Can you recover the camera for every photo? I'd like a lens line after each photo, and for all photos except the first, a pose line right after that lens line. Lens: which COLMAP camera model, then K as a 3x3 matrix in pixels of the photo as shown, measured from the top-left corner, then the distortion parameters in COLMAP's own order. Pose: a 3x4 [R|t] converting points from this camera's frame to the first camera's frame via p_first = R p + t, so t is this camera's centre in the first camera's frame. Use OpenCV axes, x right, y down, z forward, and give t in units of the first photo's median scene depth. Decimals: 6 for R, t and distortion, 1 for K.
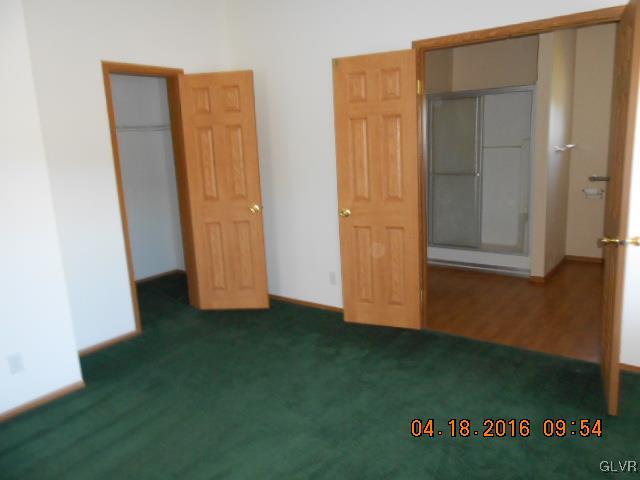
lens RADIAL K [[510.5, 0, 329.2], [0, 510.5, 238.1], [0, 0, 1]] dist [-0.003463, 0.004891]
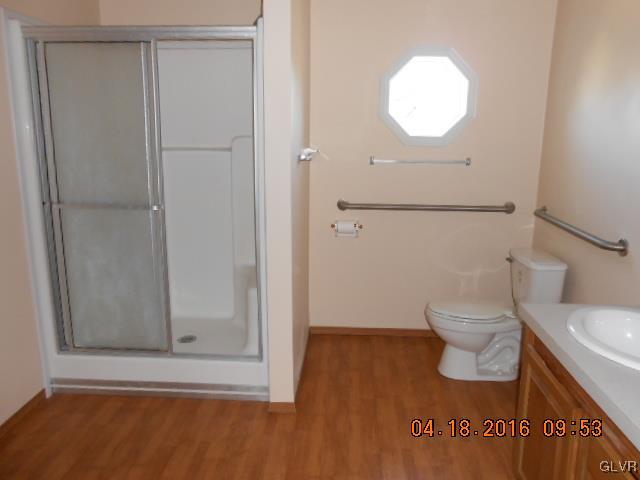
lens RADIAL K [[510.5, 0, 329.2], [0, 510.5, 238.1], [0, 0, 1]] dist [-0.003463, 0.004891]
pose [[0.822486, -0.063424, 0.565238, 0.150324], [0.066138, 0.997687, 0.015710, -0.088428], [-0.564927, 0.024462, 0.824778, 0.502903]]
